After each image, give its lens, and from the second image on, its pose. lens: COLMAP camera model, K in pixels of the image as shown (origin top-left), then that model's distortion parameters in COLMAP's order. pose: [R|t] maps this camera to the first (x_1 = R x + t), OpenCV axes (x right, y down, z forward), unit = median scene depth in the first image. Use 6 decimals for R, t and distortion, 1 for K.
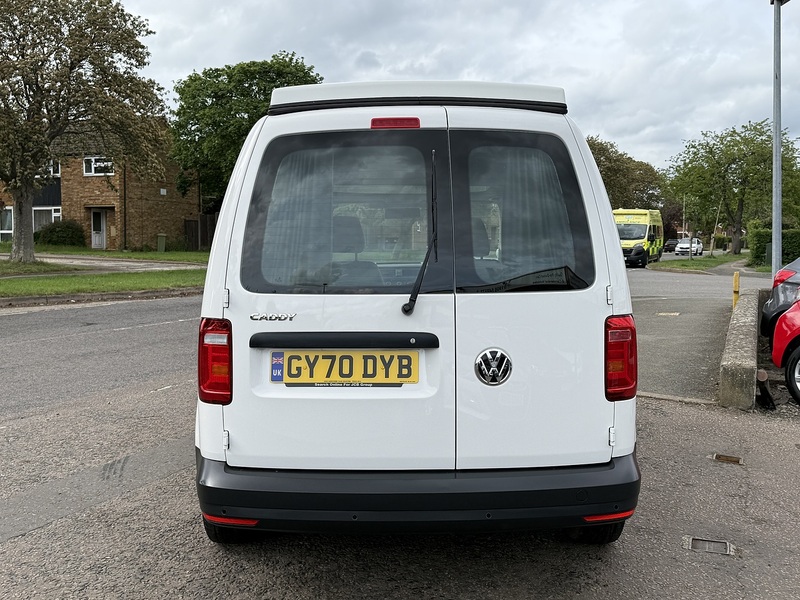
lens RADIAL K [[830.7, 0, 400.0], [0, 830.7, 300.0], [0, 0, 1]] dist [0.140160, -0.284700]
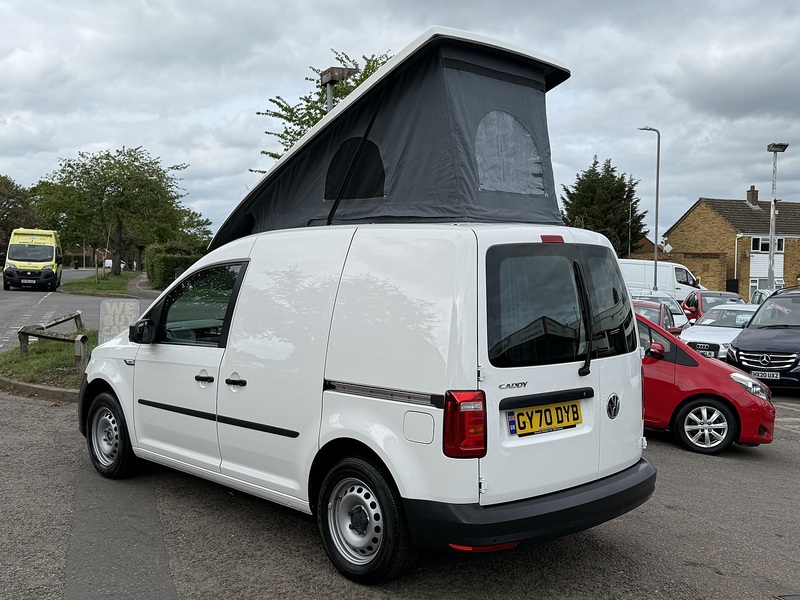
lens RADIAL K [[839.3, 0, 402.9], [0, 839.3, 300.3], [0, 0, 1]] dist [0.147580, -0.297875]
pose [[0.733757, -0.019115, 0.679143, -0.482333], [0.032822, 0.999434, -0.007331, -0.044744], [-0.678618, 0.027670, 0.733970, 0.056291]]
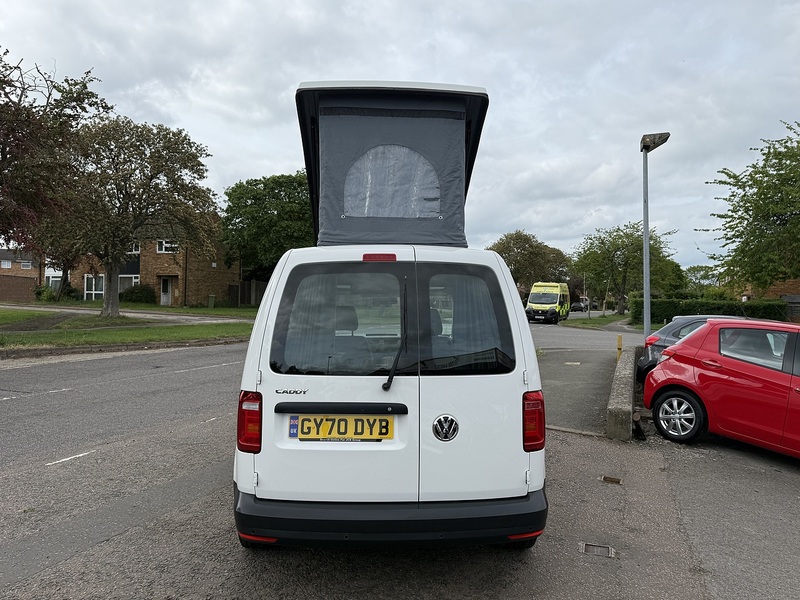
lens RADIAL K [[597.0, 0, 400.0], [0, 597.0, 303.5], [0, 0, 1]] dist [0.118004, -0.215376]
pose [[0.999544, 0.013171, 0.027182, 0.001201], [-0.011379, 0.997816, -0.065069, -0.026444], [-0.027980, 0.064730, 0.997510, -0.016398]]
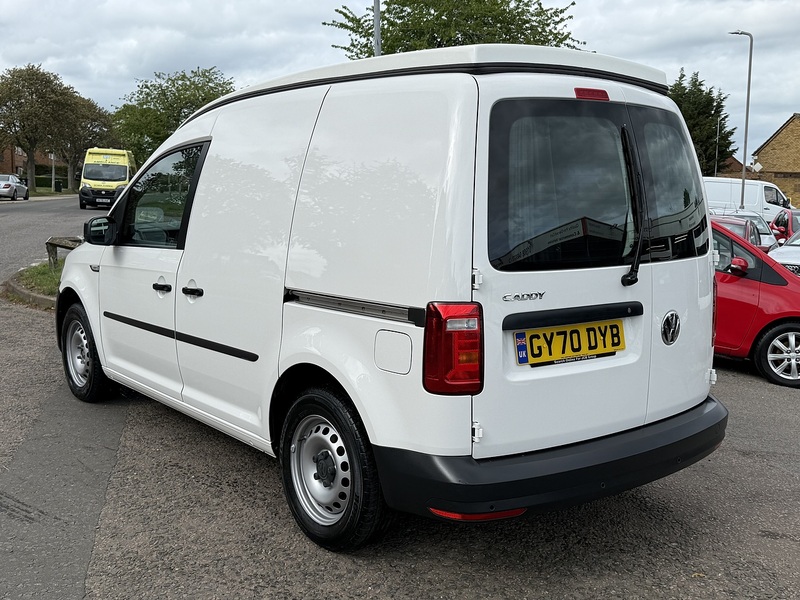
lens RADIAL K [[830.7, 0, 400.0], [0, 830.7, 300.0], [0, 0, 1]] dist [0.140160, -0.284700]
pose [[0.794416, -0.070214, 0.603302, -0.340059], [0.027355, 0.996424, 0.079947, -0.022236], [-0.606757, -0.047008, 0.793496, 0.137487]]
